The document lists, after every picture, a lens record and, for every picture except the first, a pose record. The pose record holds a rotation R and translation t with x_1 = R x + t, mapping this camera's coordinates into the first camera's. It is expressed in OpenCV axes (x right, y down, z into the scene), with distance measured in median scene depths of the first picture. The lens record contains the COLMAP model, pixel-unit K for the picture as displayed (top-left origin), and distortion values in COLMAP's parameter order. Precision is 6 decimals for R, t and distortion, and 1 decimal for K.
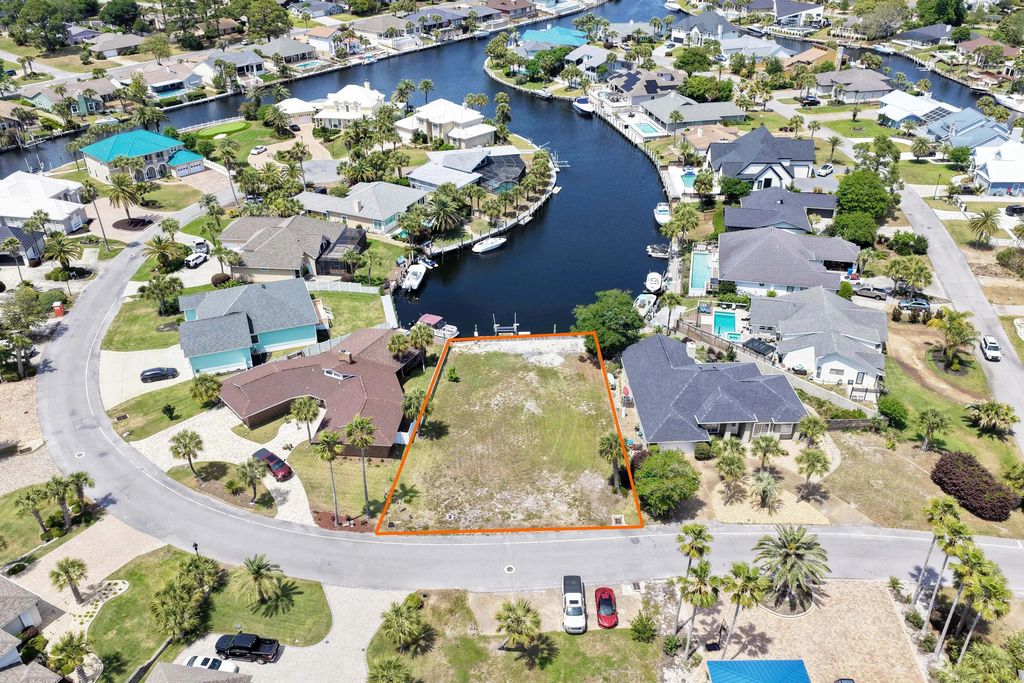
lens RADIAL K [[849.7, 0, 512.0], [0, 849.7, 341.5], [0, 0, 1]] dist [-0.012332, 0.037898]
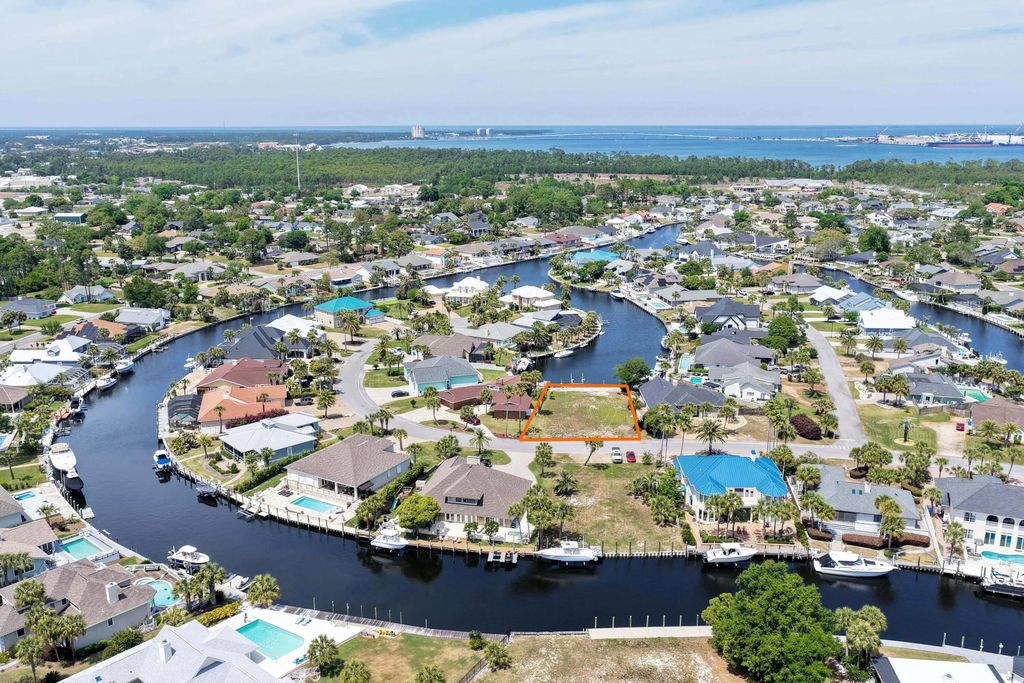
lens RADIAL K [[849.7, 0, 512.0], [0, 849.7, 341.5], [0, 0, 1]] dist [-0.012332, 0.037898]
pose [[0.999086, 0.011862, -0.041078, -0.044793], [-0.022624, 0.961897, -0.272475, 0.245231], [0.036281, 0.273155, 0.961286, -0.489411]]
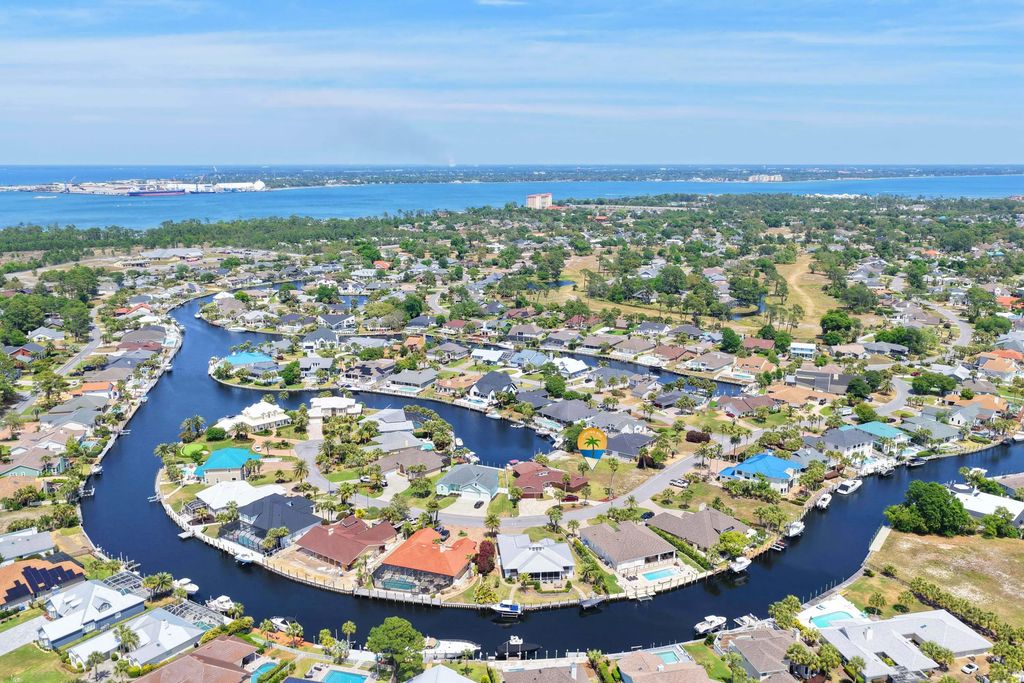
lens RADIAL K [[849.7, 0, 512.0], [0, 849.7, 341.5], [0, 0, 1]] dist [-0.012332, 0.037898]
pose [[0.621521, -0.161879, 0.766490, -1.133736], [0.395109, 0.909635, -0.128270, -0.019685], [-0.676462, 0.382570, 0.629317, -0.371251]]
